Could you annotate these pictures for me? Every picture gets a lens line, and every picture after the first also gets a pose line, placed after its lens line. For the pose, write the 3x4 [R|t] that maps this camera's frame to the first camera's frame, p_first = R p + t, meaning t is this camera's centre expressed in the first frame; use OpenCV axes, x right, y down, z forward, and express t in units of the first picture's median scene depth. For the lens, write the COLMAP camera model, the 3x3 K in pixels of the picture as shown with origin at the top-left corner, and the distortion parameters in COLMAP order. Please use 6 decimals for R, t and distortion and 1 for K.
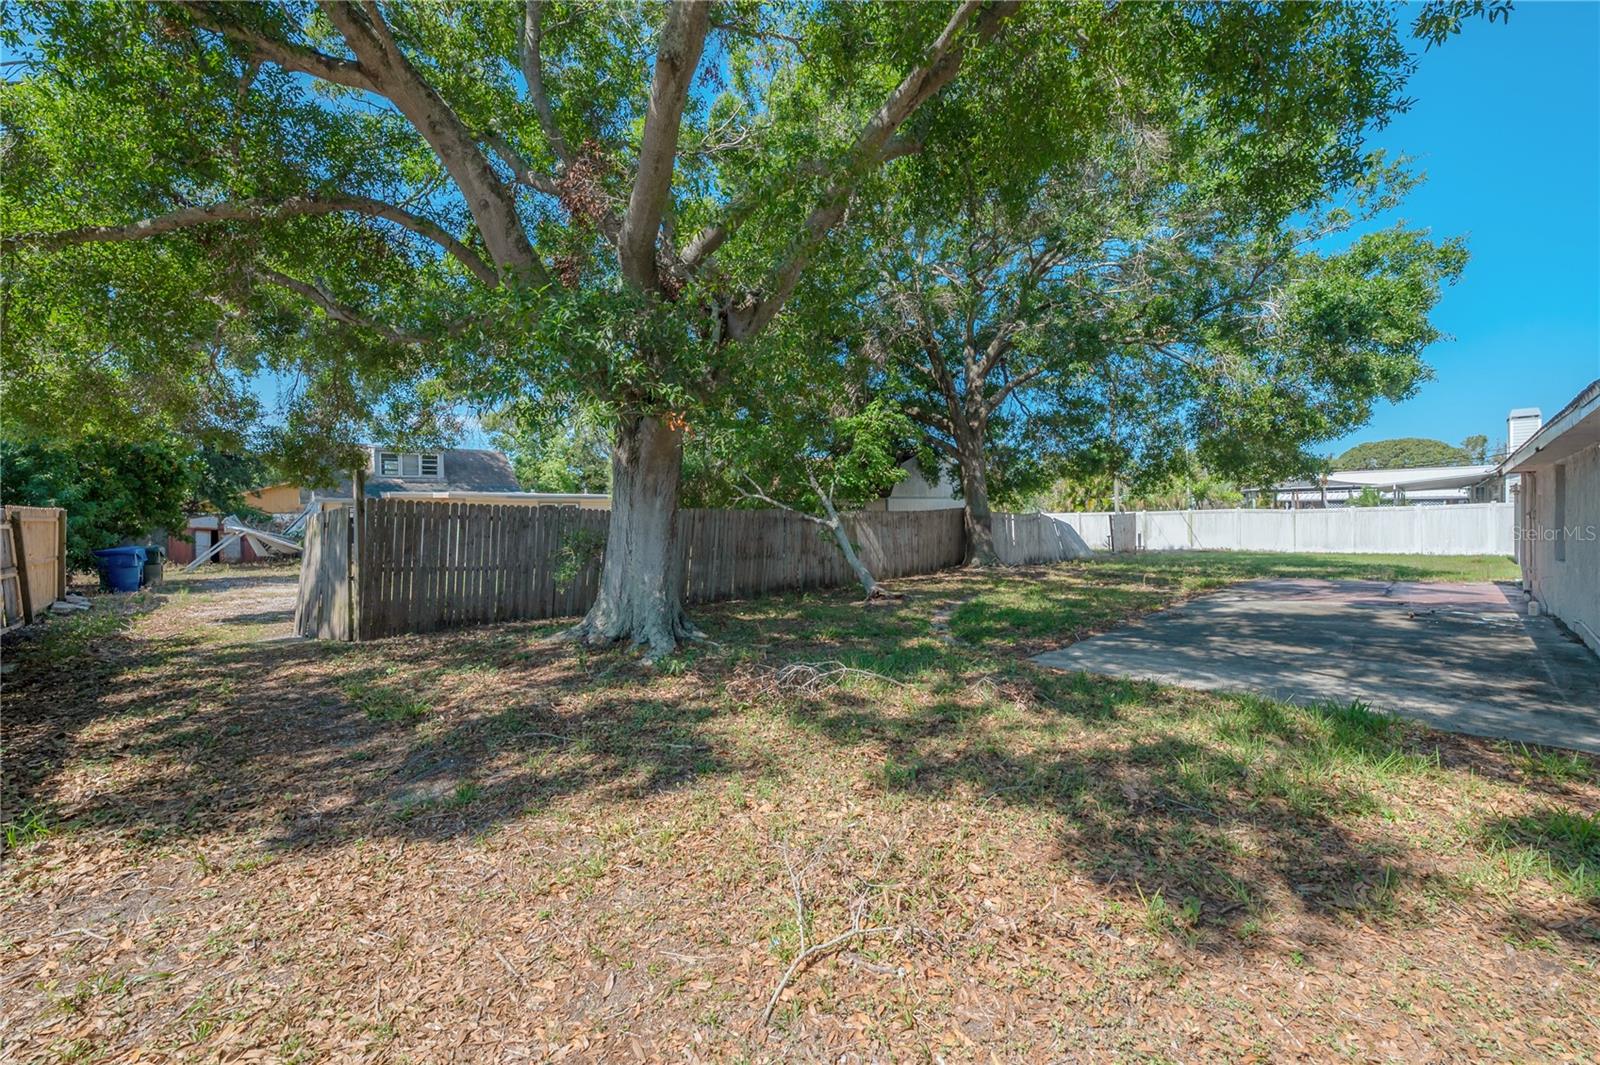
lens RADIAL K [[653.3, 0, 801.8], [0, 653.3, 518.9], [0, 0, 1]] dist [-0.001091, -0.000086]
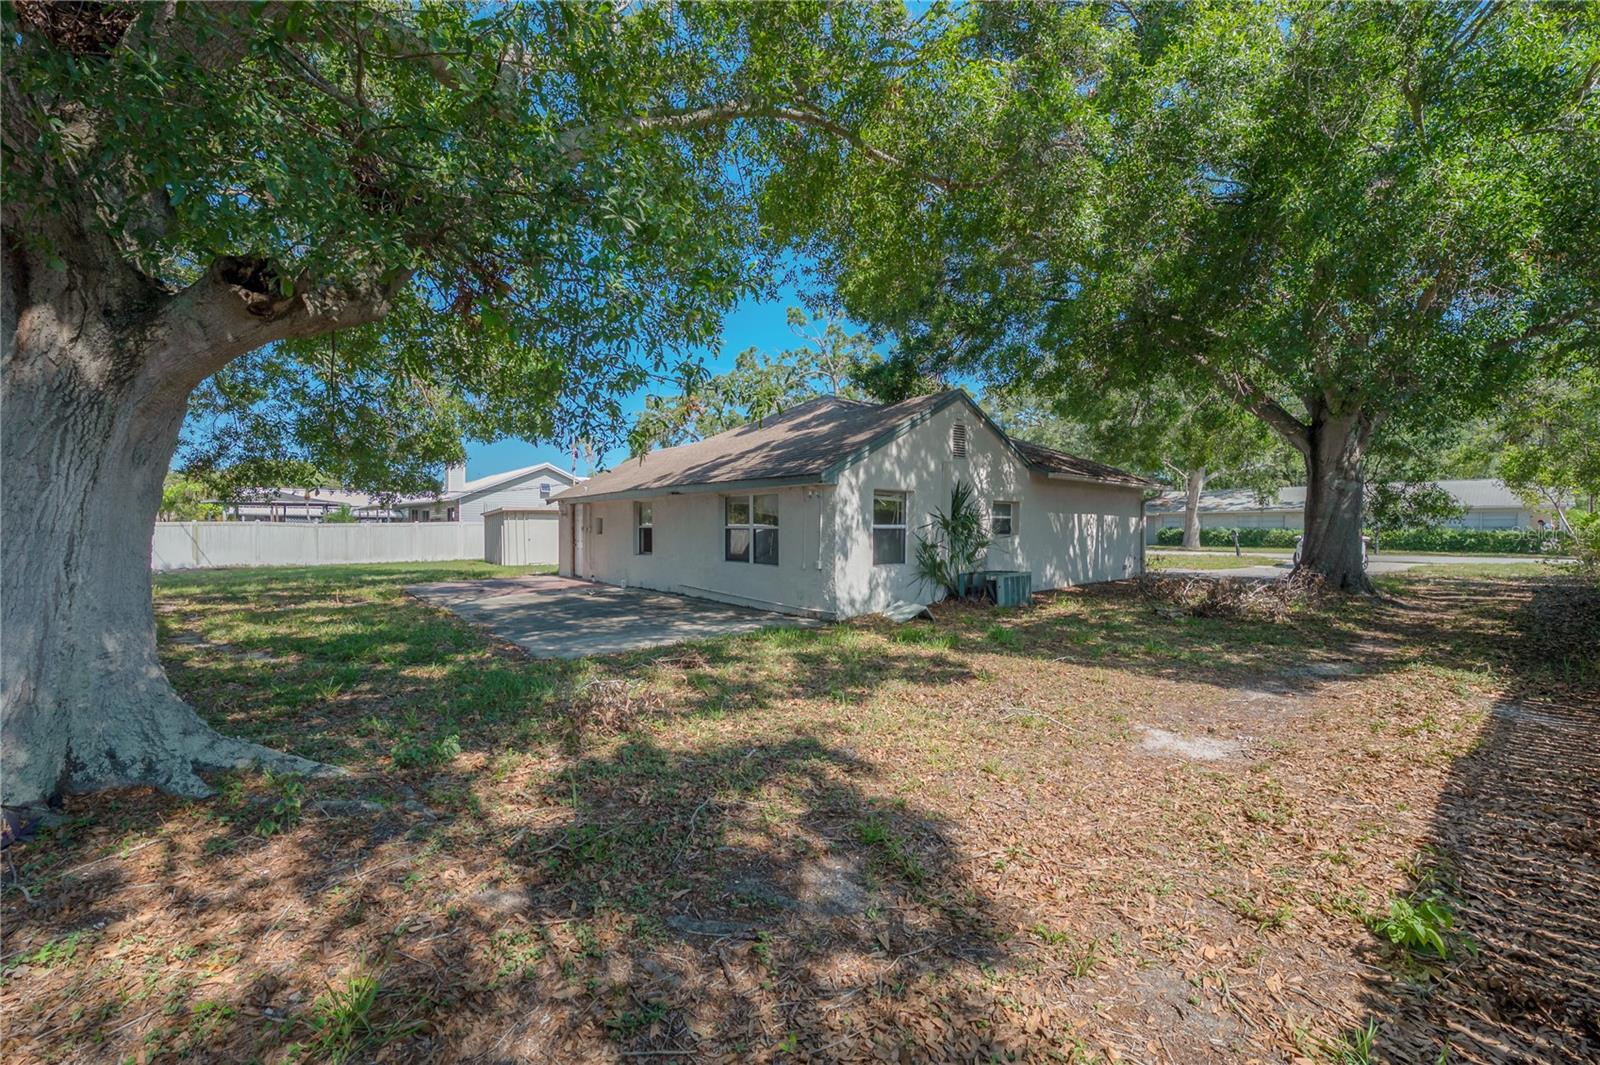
lens RADIAL K [[646.2, 0, 794.7], [0, 646.2, 522.4], [0, 0, 1]] dist [-0.001809, -0.000316]
pose [[0.077949, 0.021053, 0.996735, -0.994254], [-0.000280, 0.999777, -0.021096, 0.024067], [-0.996957, 0.001365, 0.077938, 0.751191]]
